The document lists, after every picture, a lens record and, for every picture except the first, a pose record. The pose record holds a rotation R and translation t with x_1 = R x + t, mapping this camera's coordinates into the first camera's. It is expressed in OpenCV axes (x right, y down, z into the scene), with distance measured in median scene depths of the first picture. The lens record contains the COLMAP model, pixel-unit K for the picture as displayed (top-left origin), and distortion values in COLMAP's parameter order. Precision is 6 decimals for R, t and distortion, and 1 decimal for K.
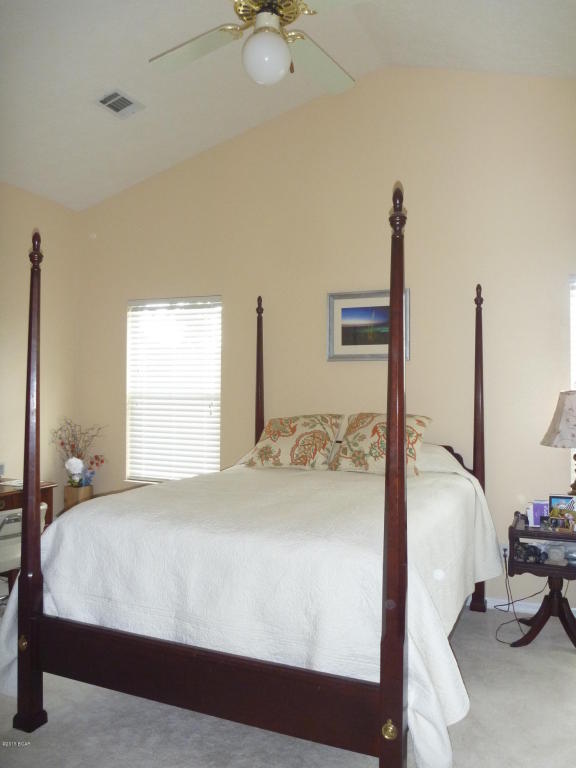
lens RADIAL K [[625.0, 0, 288.1], [0, 625.0, 384.0], [0, 0, 1]] dist [-0.006559, -0.025416]
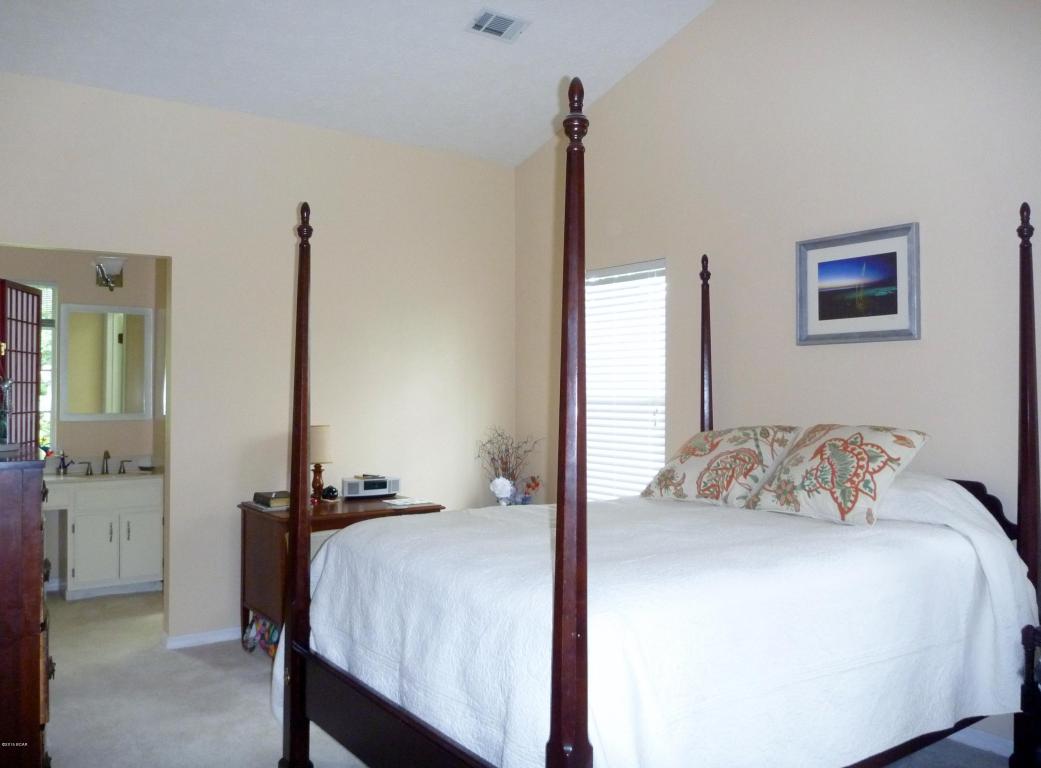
lens RADIAL K [[863.6, 0, 520.0], [0, 863.6, 383.7], [0, 0, 1]] dist [-0.009751, -0.010810]
pose [[0.858873, -0.008922, -0.512110, 0.317133], [0.002947, 0.999918, -0.012479, 0.016038], [0.512180, 0.009209, 0.858829, 0.087696]]
